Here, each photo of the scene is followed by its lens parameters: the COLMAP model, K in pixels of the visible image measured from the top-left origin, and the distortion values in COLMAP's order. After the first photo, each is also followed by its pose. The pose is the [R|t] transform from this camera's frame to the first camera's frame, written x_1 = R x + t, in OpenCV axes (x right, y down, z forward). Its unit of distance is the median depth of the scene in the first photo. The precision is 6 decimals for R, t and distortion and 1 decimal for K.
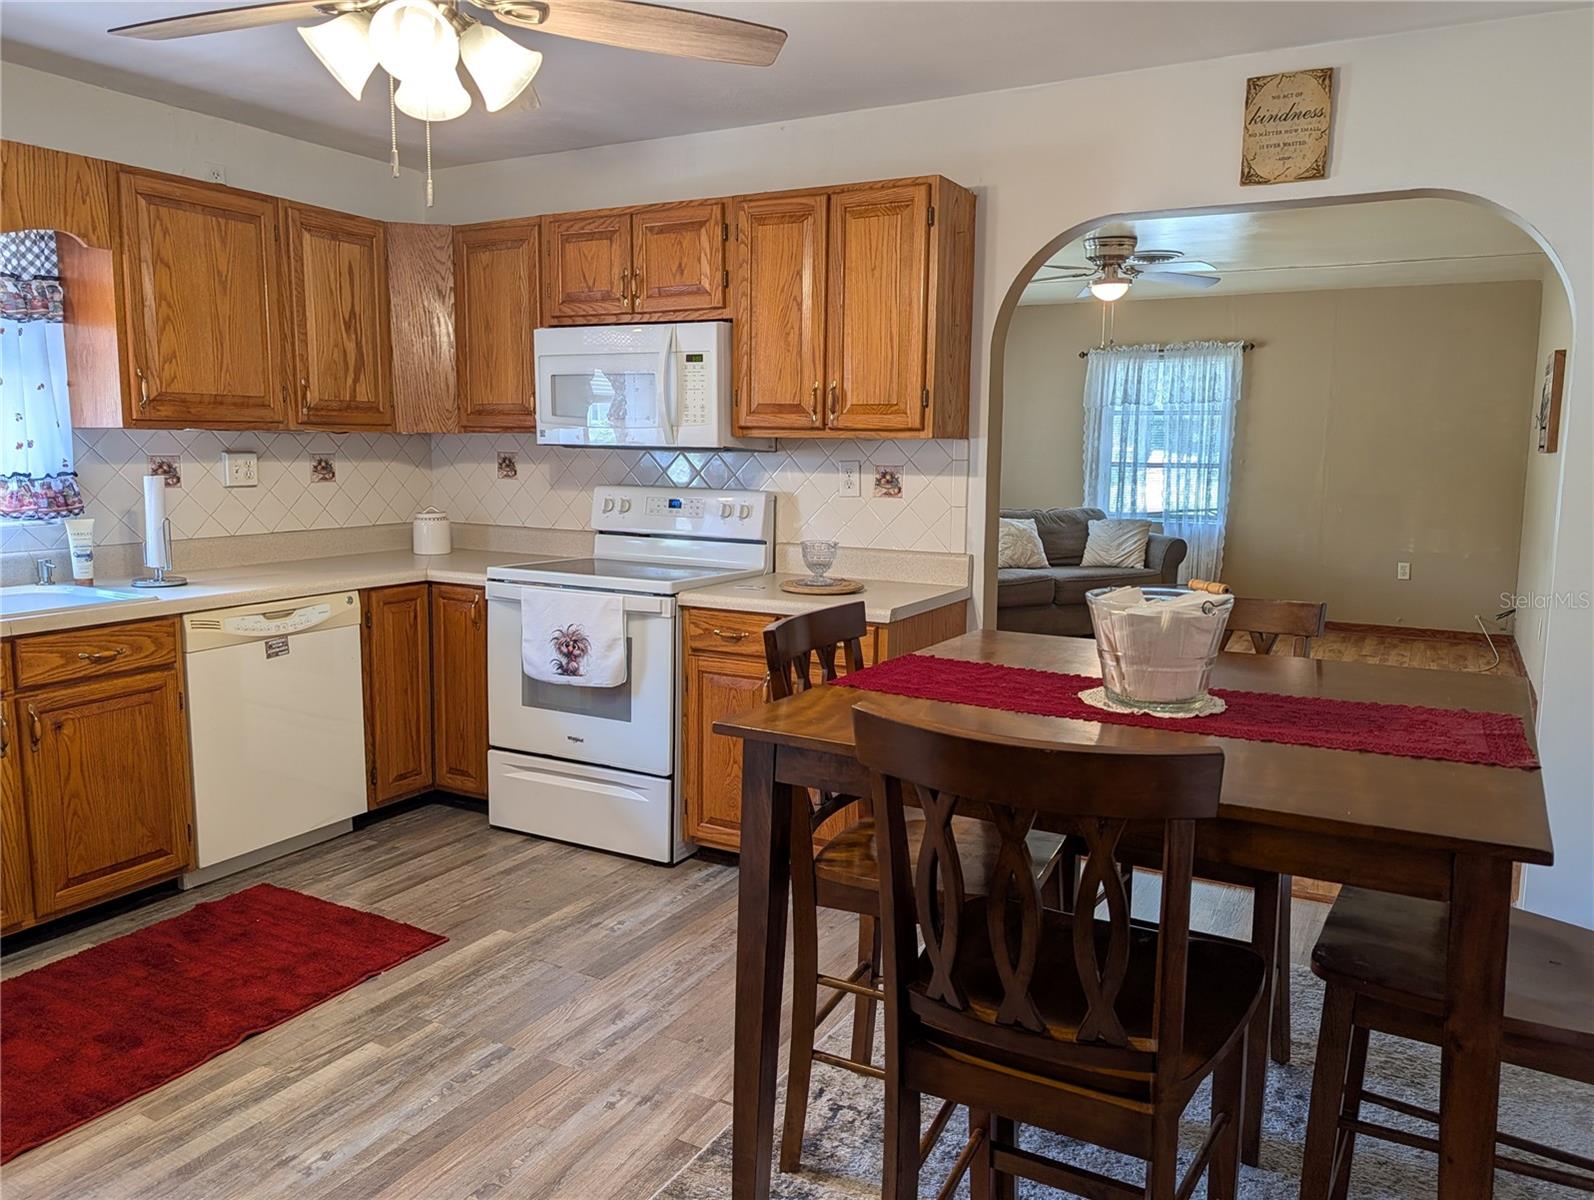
lens RADIAL K [[1146.3, 0, 793.4], [0, 1146.3, 589.1], [0, 0, 1]] dist [0.012805, -0.010932]
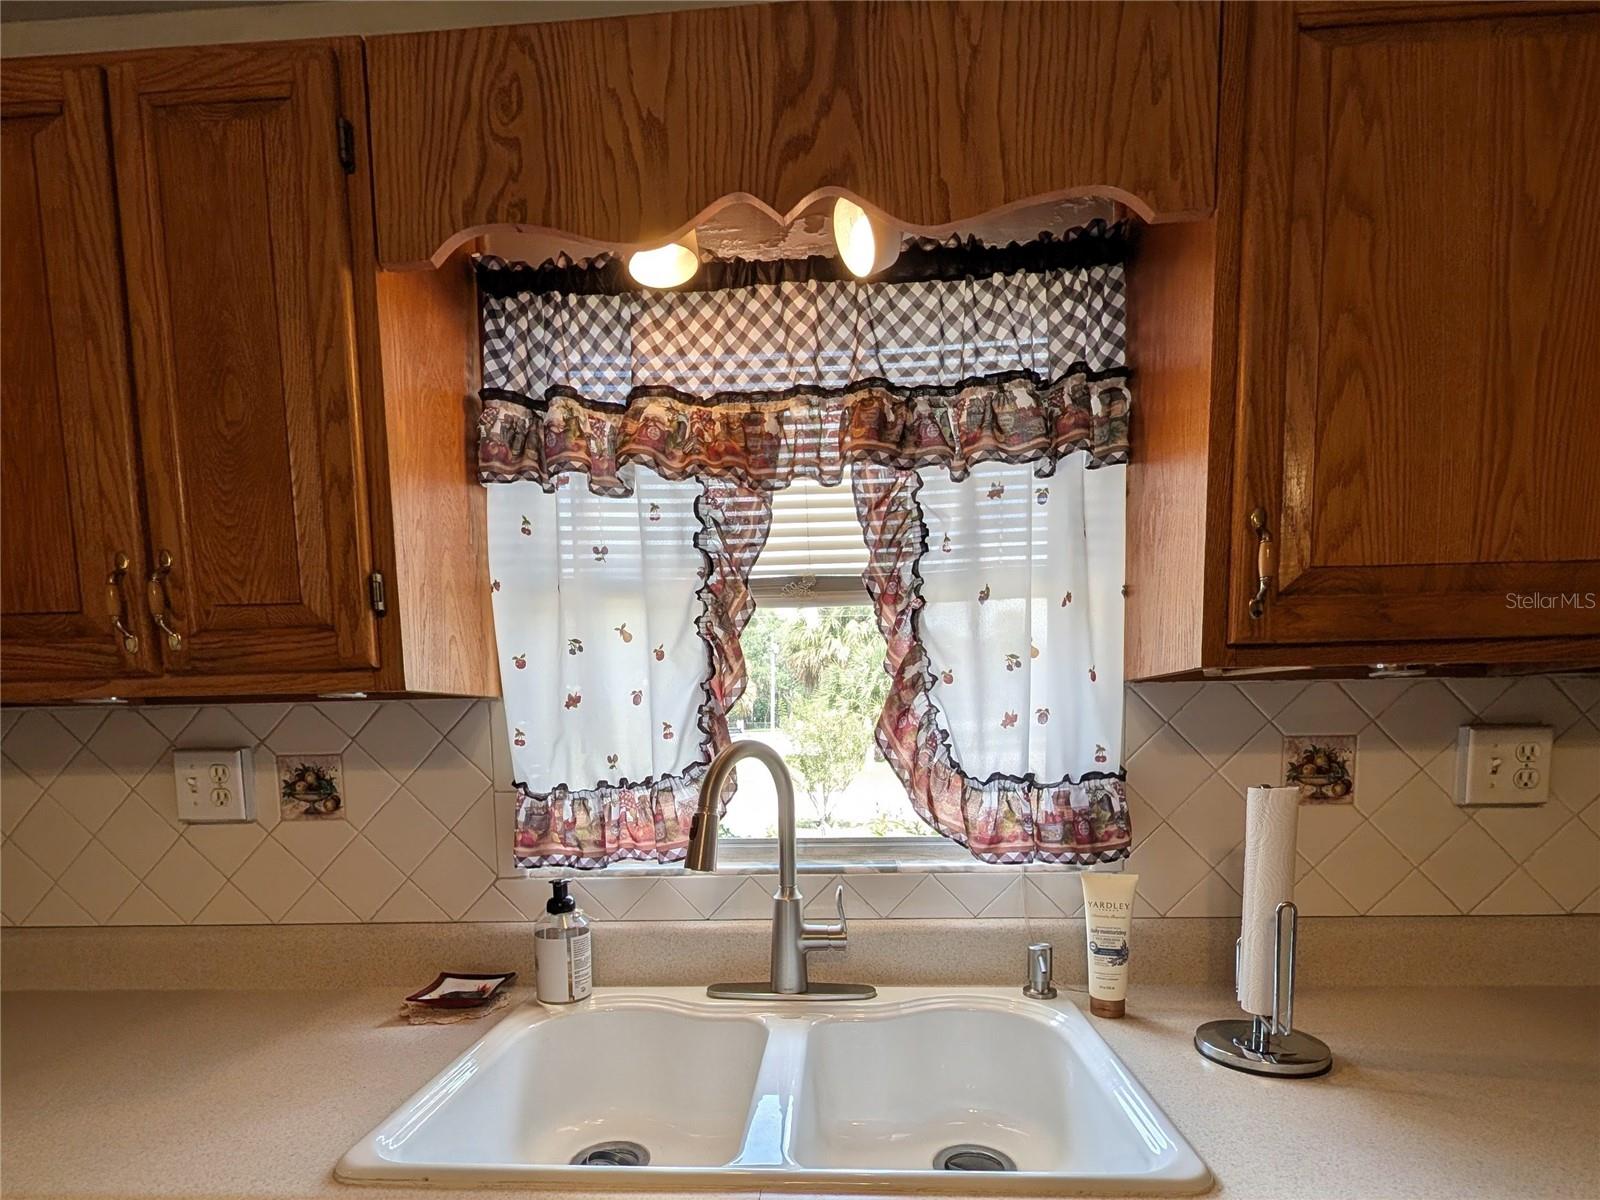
lens RADIAL K [[827.5, 0, 804.5], [0, 827.5, 806.3], [0, 0, 1]] dist [-0.000019, 0.000212]
pose [[0.454938, 0.065823, -0.888087, -0.379109], [-0.093495, 0.995284, 0.025873, -0.085073], [0.885601, 0.071261, 0.458947, 0.732780]]
